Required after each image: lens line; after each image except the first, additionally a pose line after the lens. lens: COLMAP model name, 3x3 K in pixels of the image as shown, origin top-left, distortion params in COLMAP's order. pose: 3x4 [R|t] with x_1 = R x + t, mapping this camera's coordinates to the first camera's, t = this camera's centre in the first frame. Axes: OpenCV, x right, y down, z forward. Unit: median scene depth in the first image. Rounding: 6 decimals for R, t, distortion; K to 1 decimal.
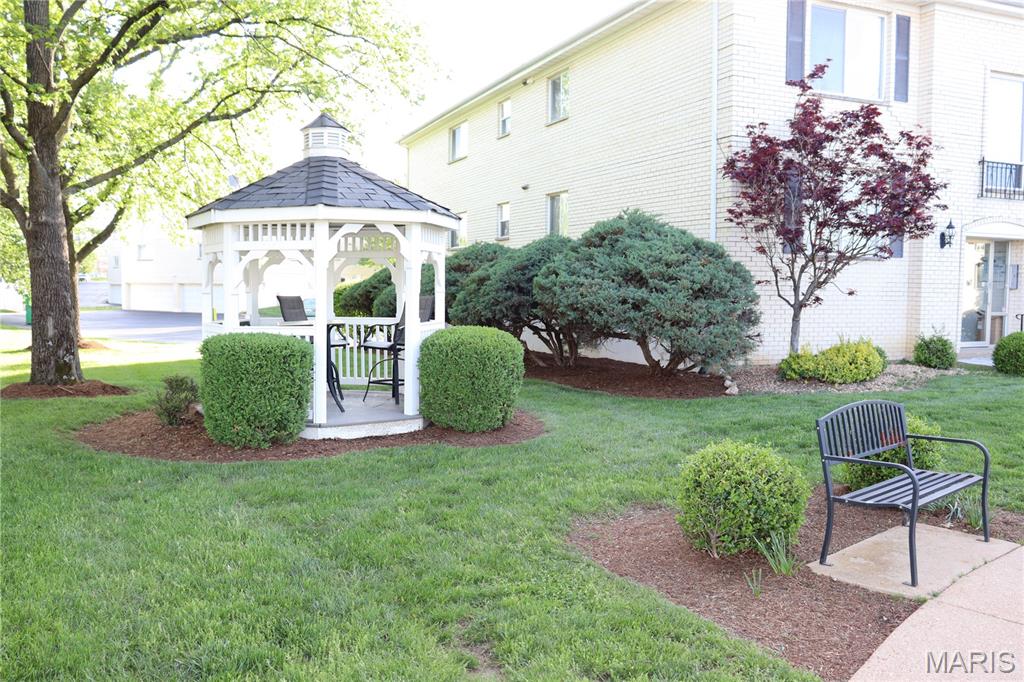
lens RADIAL K [[845.3, 0, 512.0], [0, 845.3, 341.0], [0, 0, 1]] dist [-0.160273, 0.158400]
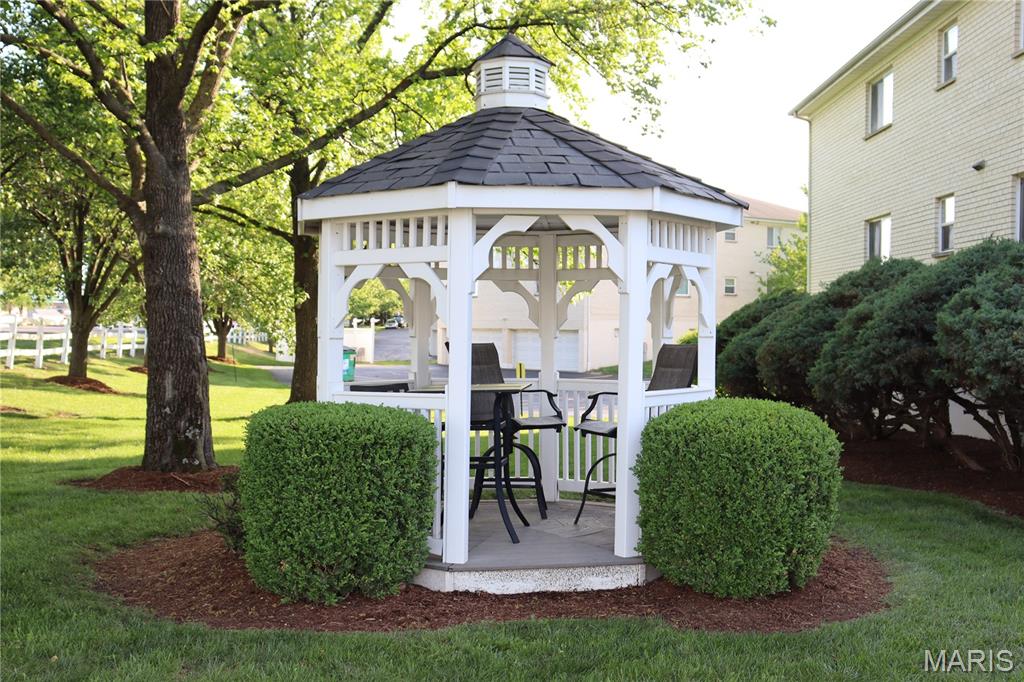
lens RADIAL K [[1212.3, 0, 512.0], [0, 1212.3, 341.0], [0, 0, 1]] dist [-0.010197, 0.015043]
pose [[0.920862, 0.001263, -0.389886, 0.109730], [-0.024583, 0.998193, -0.054828, -0.007591], [0.389113, 0.060074, 0.919229, 0.204737]]
